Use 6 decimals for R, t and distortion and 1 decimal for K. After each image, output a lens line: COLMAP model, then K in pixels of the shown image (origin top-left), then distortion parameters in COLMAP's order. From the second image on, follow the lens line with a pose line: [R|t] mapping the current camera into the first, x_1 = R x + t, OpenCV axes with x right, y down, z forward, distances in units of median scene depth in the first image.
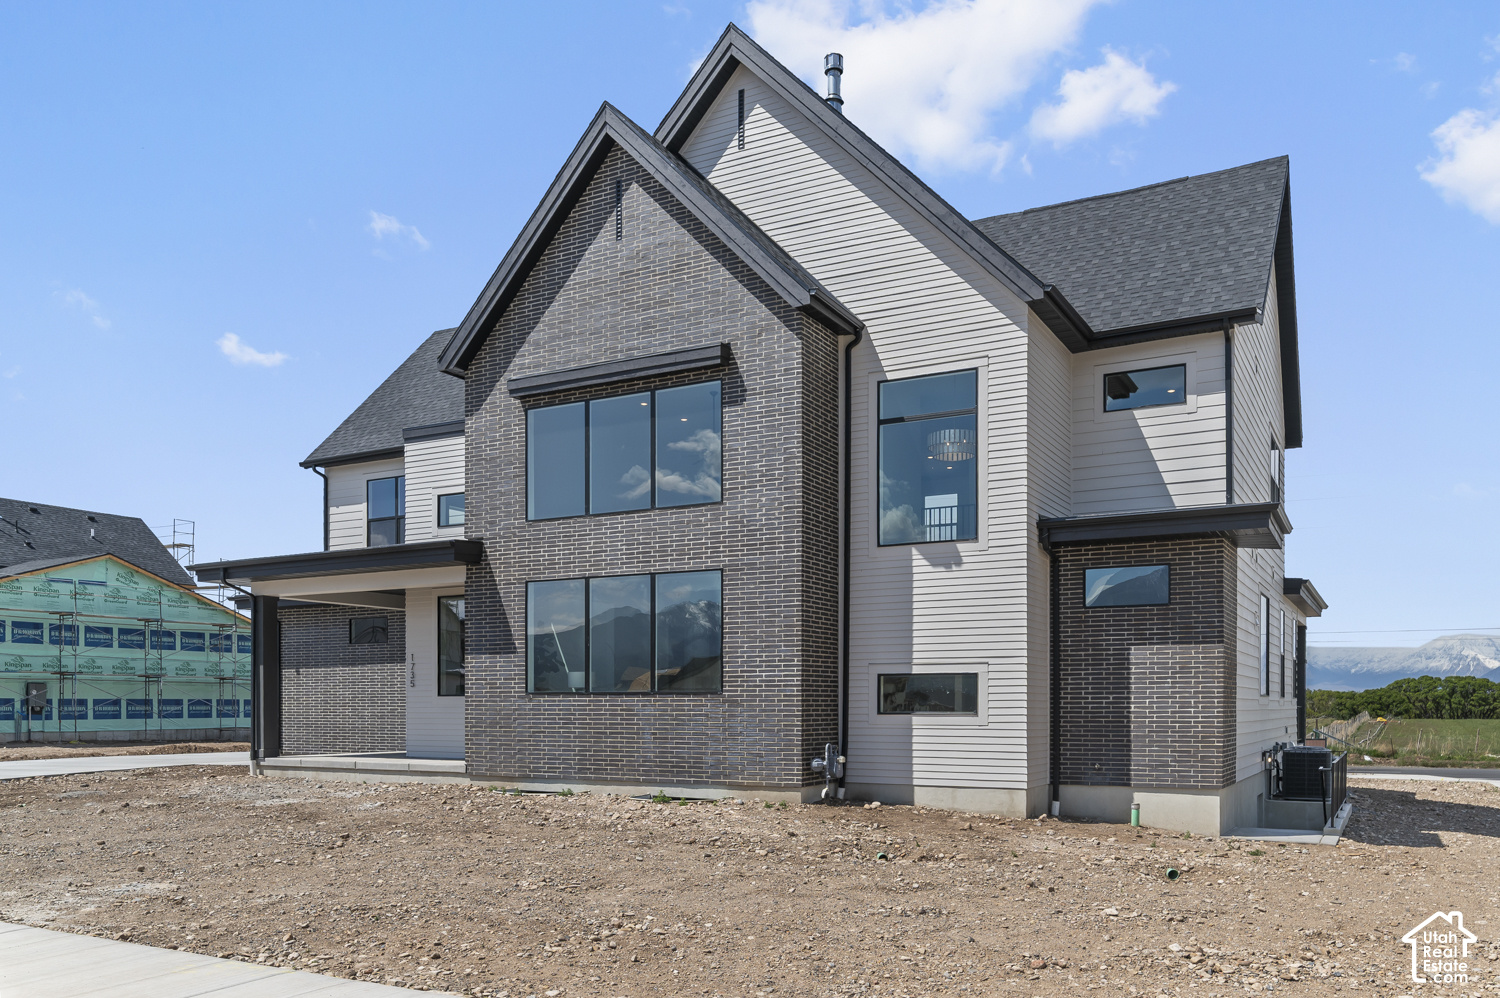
lens RADIAL K [[1167.0, 0, 750.0], [0, 1167.0, 520.0], [0, 0, 1]] dist [-0.004553, 0.000438]
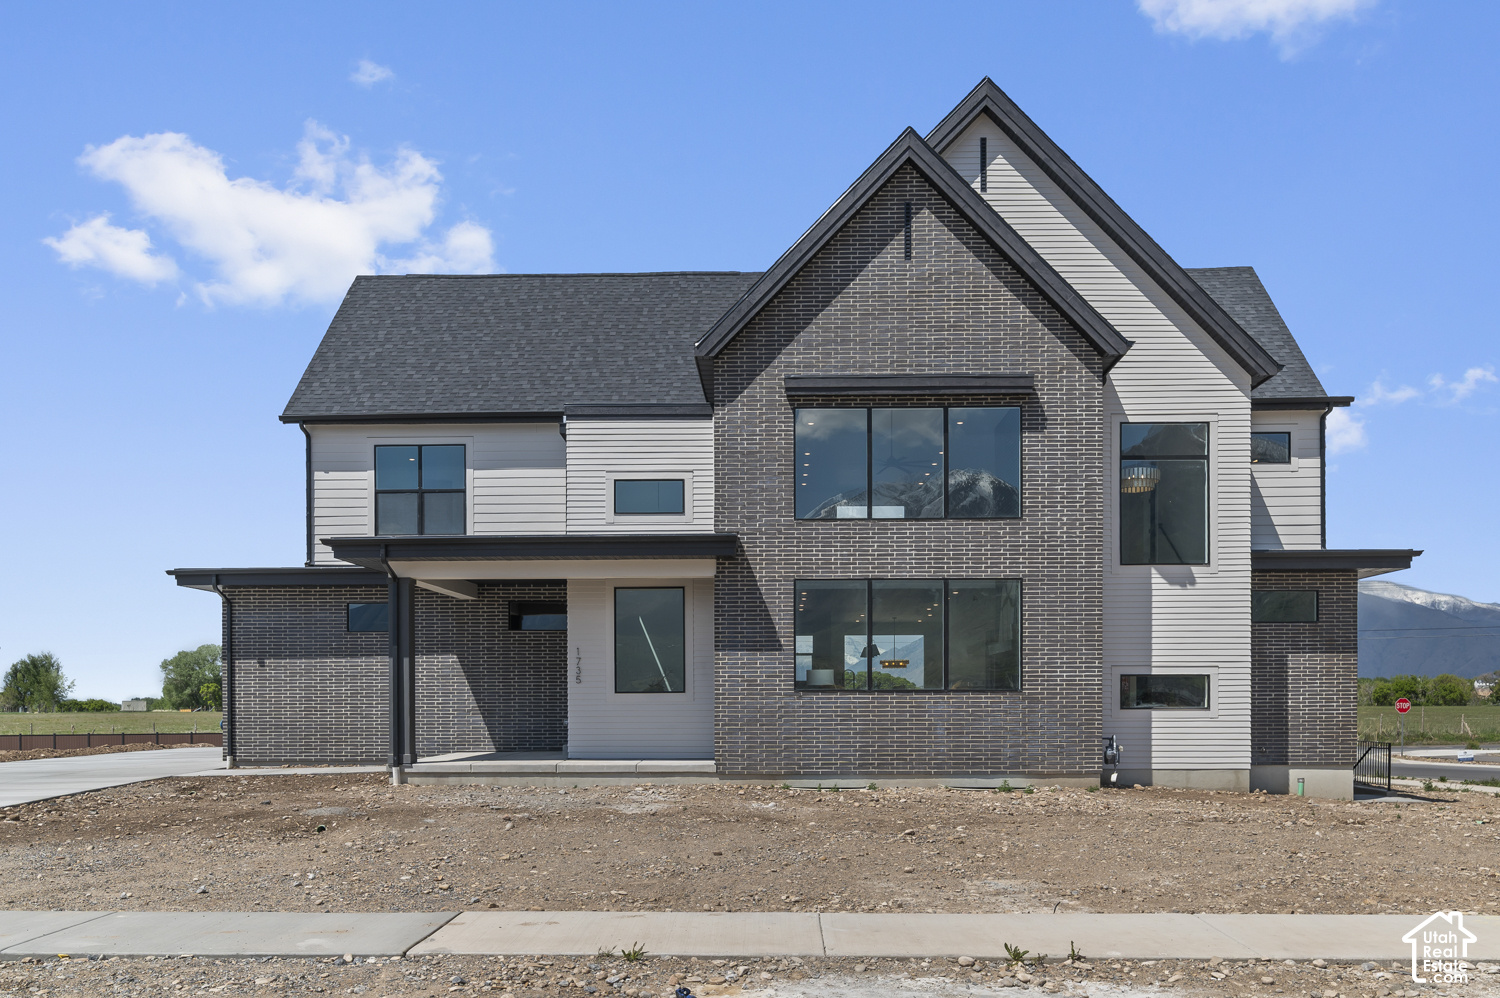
lens RADIAL K [[1200.0, 0, 750.0], [0, 1200.0, 499.0], [0, 0, 1]] dist [-0.001543, 0.001645]
pose [[0.884747, 0.073249, 0.460280, -0.750526], [-0.070686, 0.997237, -0.022829, 0.010503], [-0.460681, -0.012338, 0.887480, 0.107060]]
